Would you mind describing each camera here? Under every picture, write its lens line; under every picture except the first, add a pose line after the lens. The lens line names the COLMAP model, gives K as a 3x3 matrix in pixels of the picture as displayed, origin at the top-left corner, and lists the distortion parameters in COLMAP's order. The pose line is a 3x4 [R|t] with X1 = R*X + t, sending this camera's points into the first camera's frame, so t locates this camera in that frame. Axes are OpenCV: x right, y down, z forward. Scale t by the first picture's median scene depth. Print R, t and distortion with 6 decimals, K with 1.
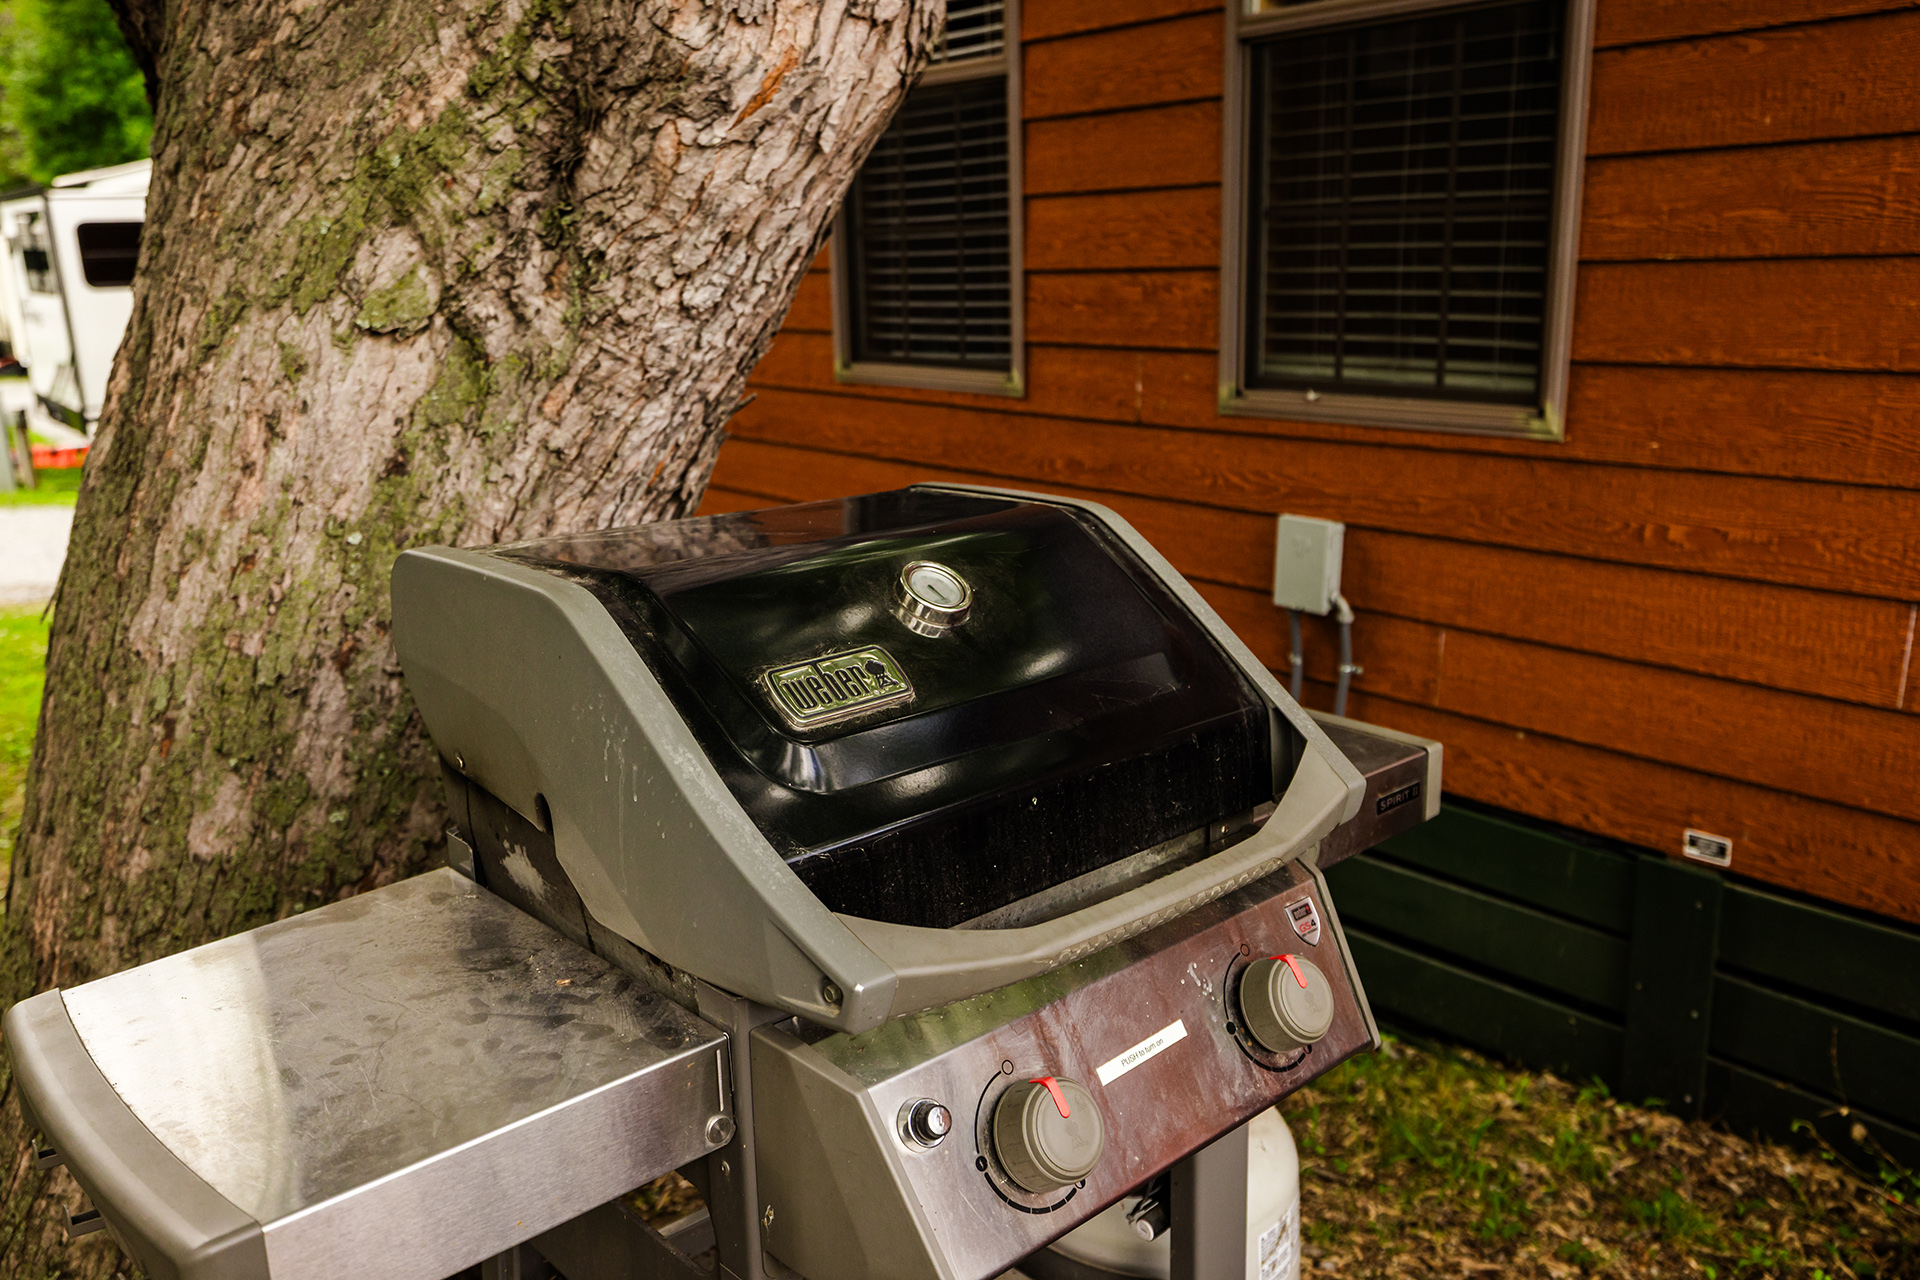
lens RADIAL K [[1513.1, 0, 965.4], [0, 1513.1, 638.8], [0, 0, 1]] dist [-0.010652, -0.002424]
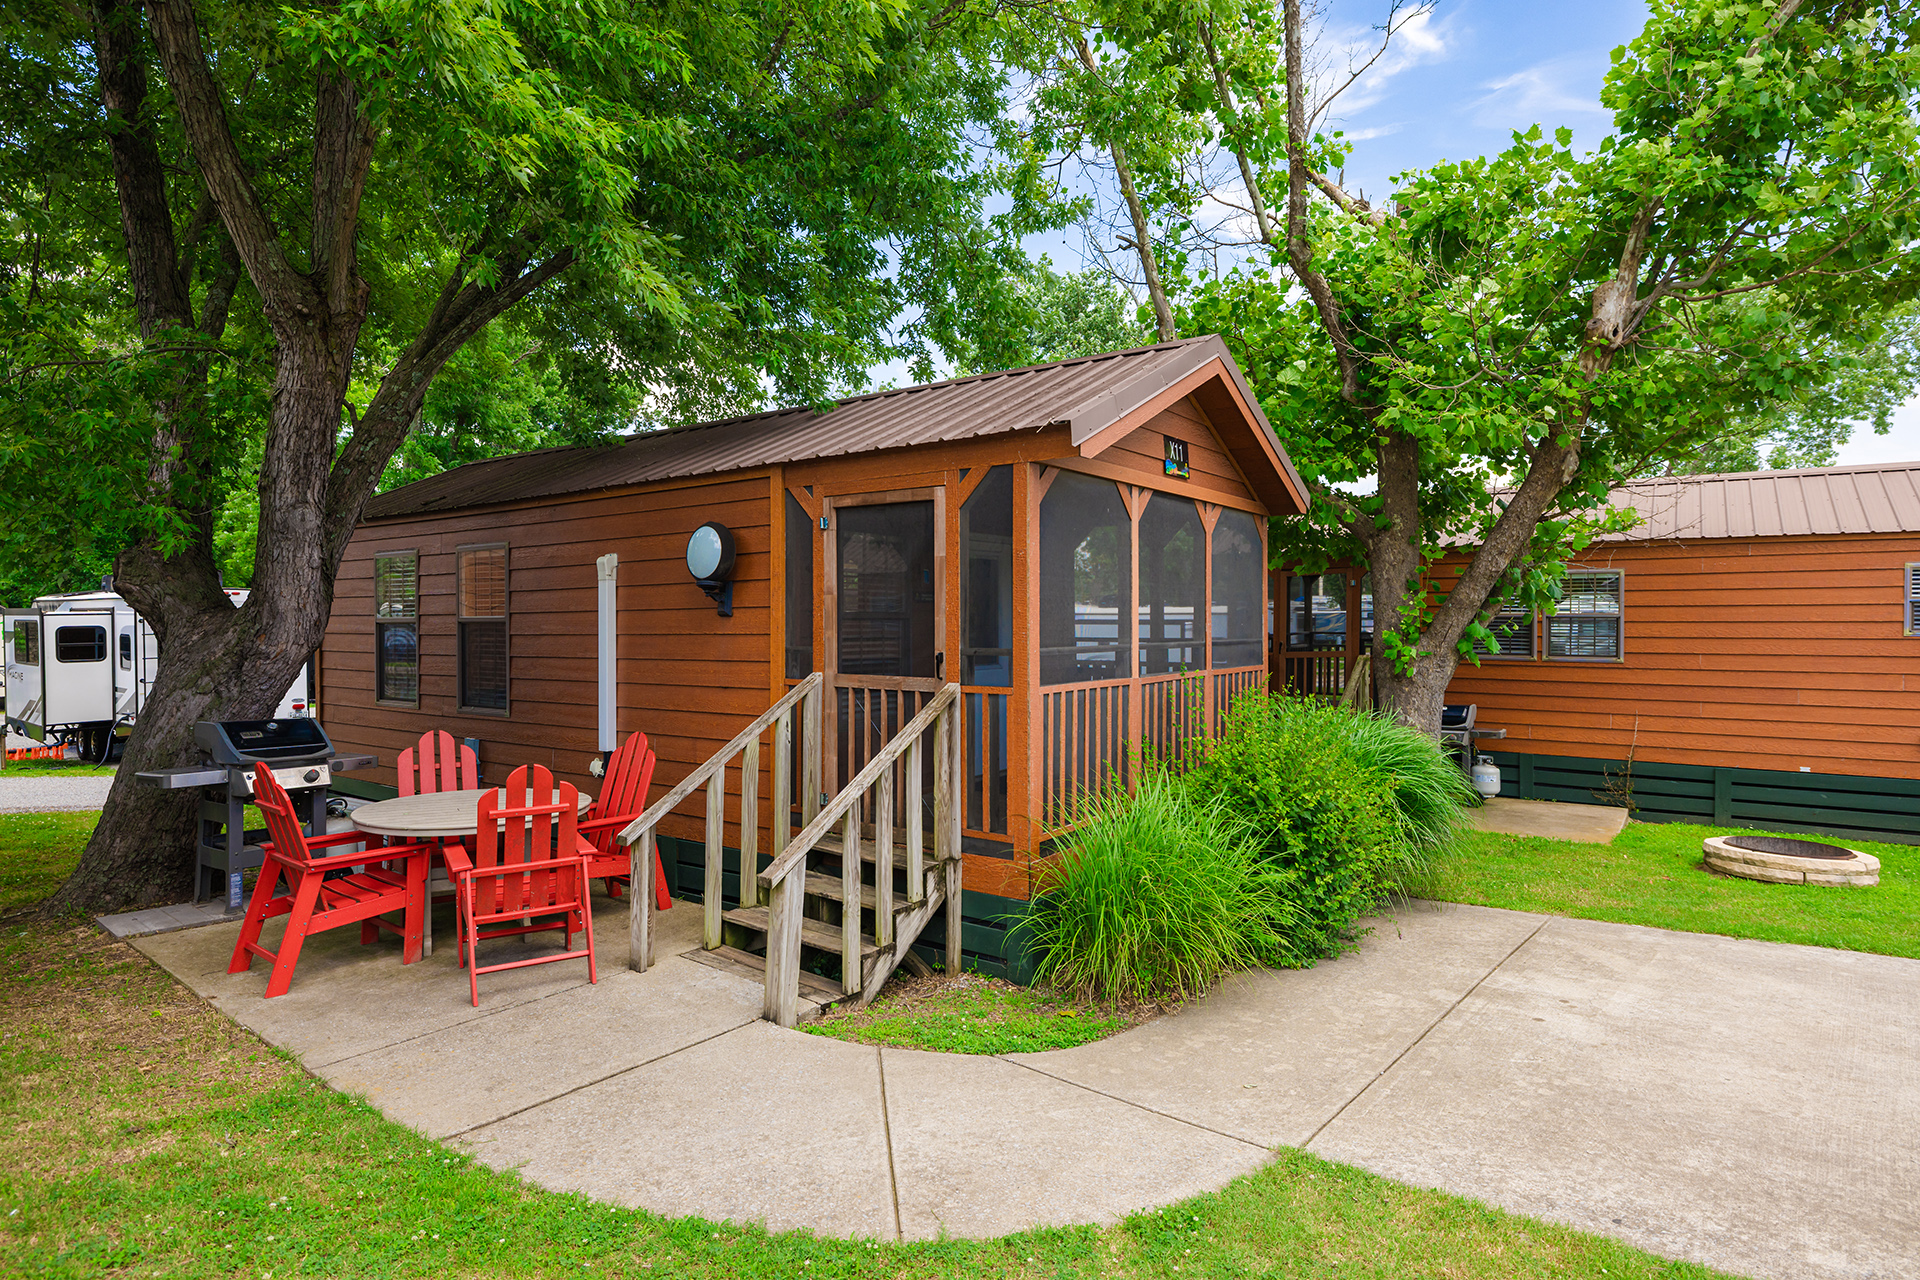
lens RADIAL K [[1017.1, 0, 951.7], [0, 1017.1, 637.8], [0, 0, 1]] dist [0.001738, -0.000654]
pose [[0.972139, 0.016185, 0.233844, 1.526745], [0.041163, 0.970323, -0.238283, 0.654566], [-0.230760, 0.241270, 0.942623, -3.471518]]
